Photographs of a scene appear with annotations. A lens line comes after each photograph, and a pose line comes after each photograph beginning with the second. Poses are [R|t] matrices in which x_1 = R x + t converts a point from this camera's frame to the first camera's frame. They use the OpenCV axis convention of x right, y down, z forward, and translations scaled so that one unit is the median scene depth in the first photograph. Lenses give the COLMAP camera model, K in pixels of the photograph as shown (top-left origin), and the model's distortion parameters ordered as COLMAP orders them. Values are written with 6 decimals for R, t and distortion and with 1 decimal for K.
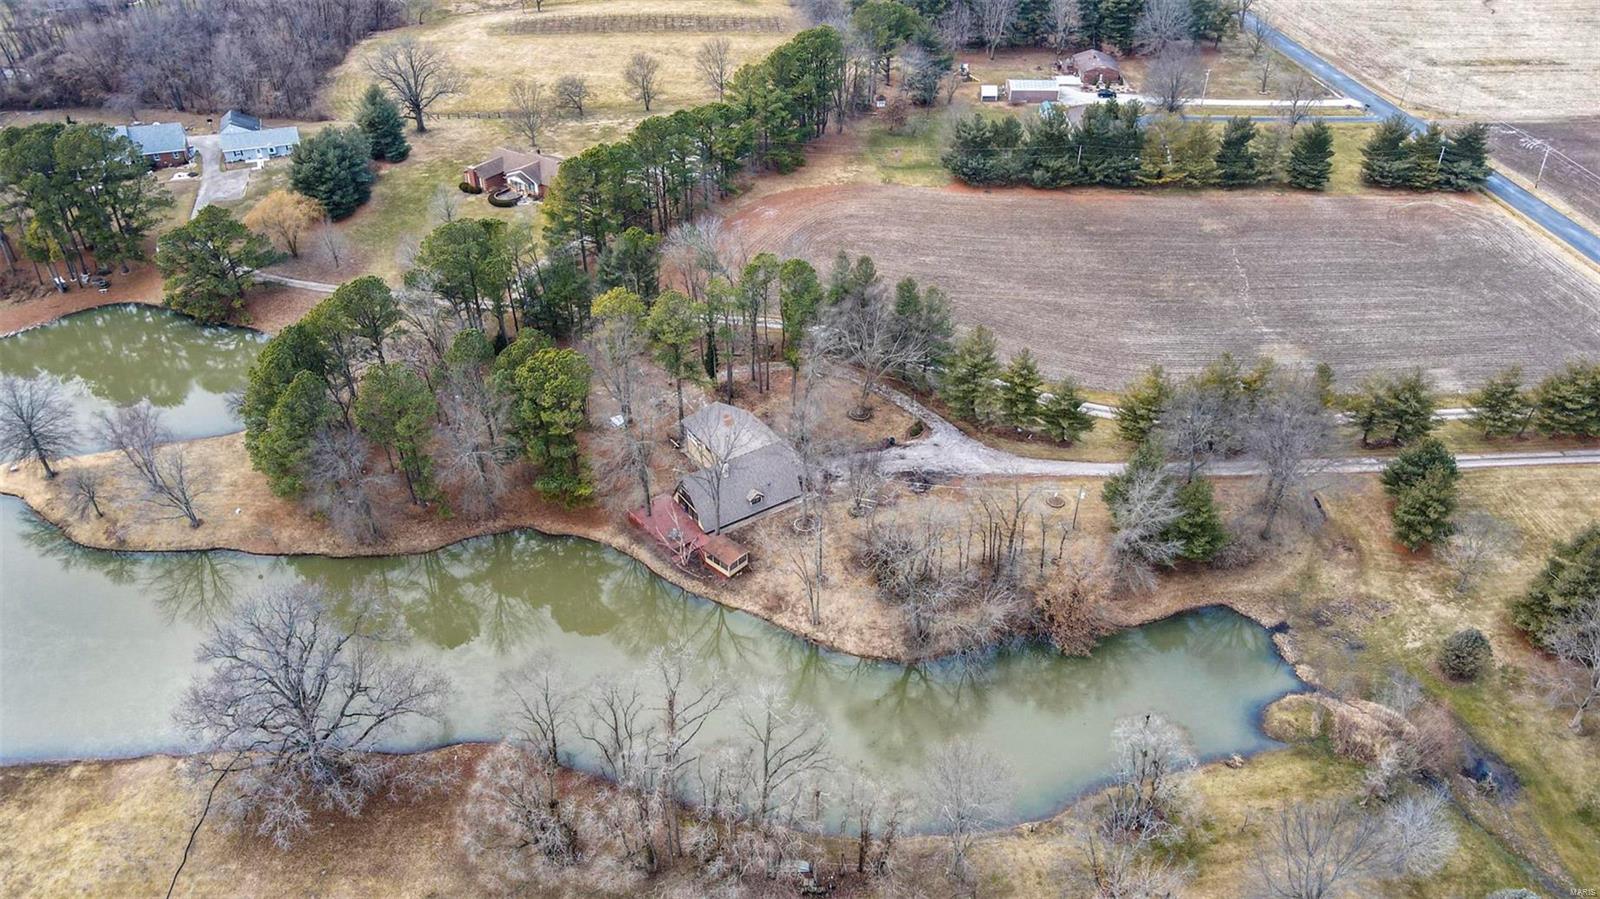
lens RADIAL K [[1135.2, 0, 798.7], [0, 1135.2, 451.1], [0, 0, 1]] dist [0.024930, 0.002278]
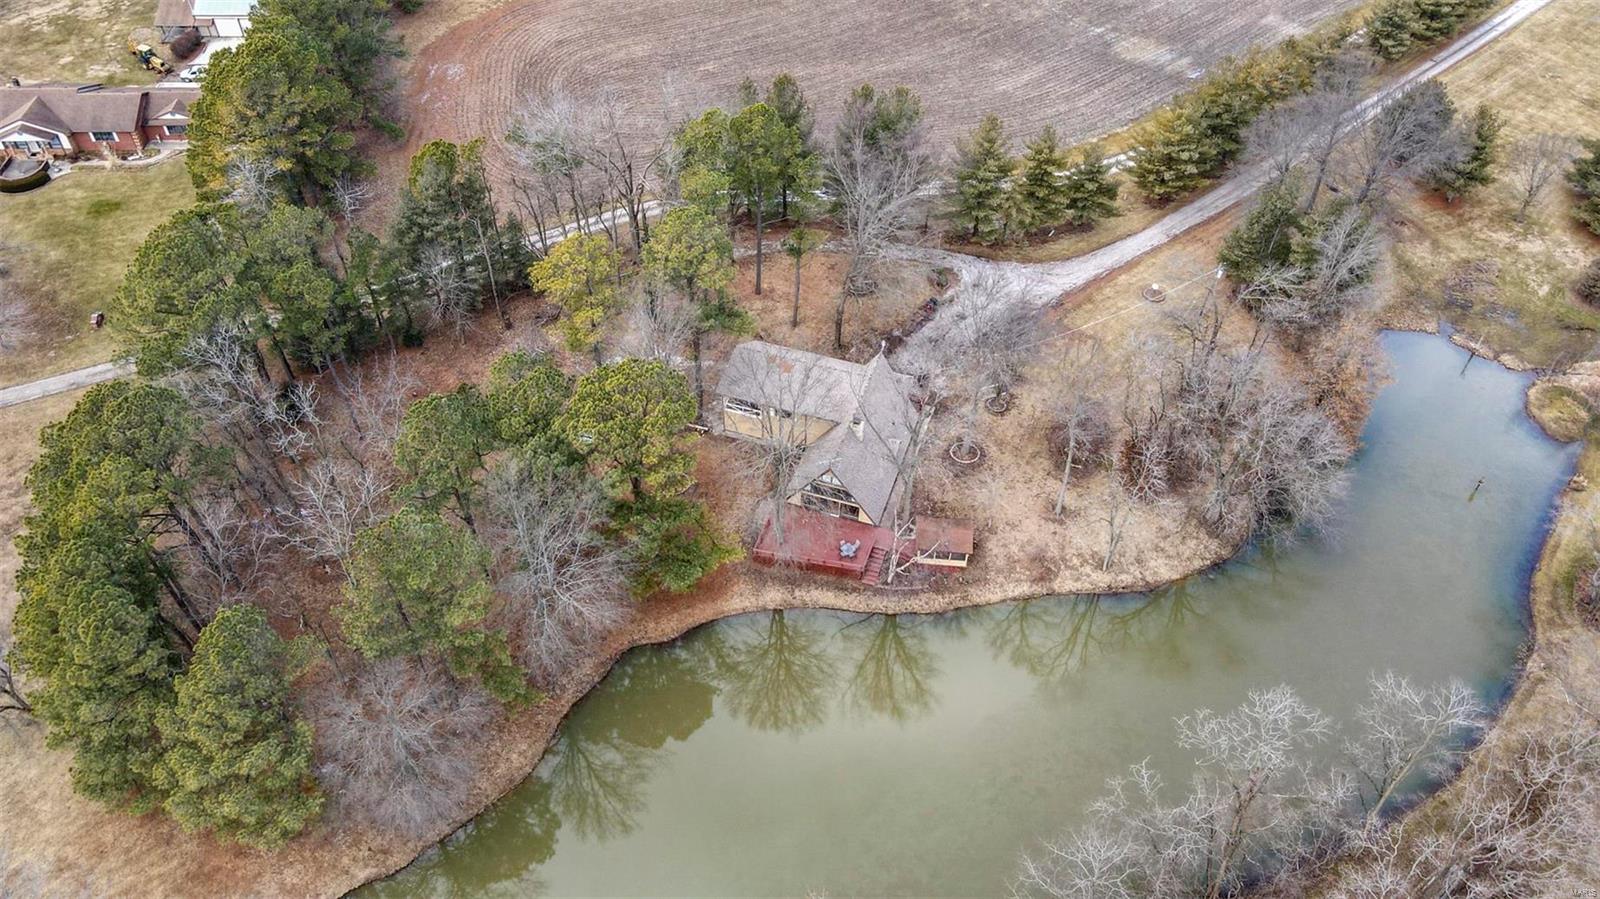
lens RADIAL K [[1135.2, 0, 800.1], [0, 1135.2, 446.1], [0, 0, 1]] dist [0.024930, 0.002278]
pose [[0.795954, -0.432476, 0.423581, -0.363791], [0.351393, 0.899850, 0.258443, -0.155477], [-0.492930, -0.056865, 0.868209, 0.393262]]
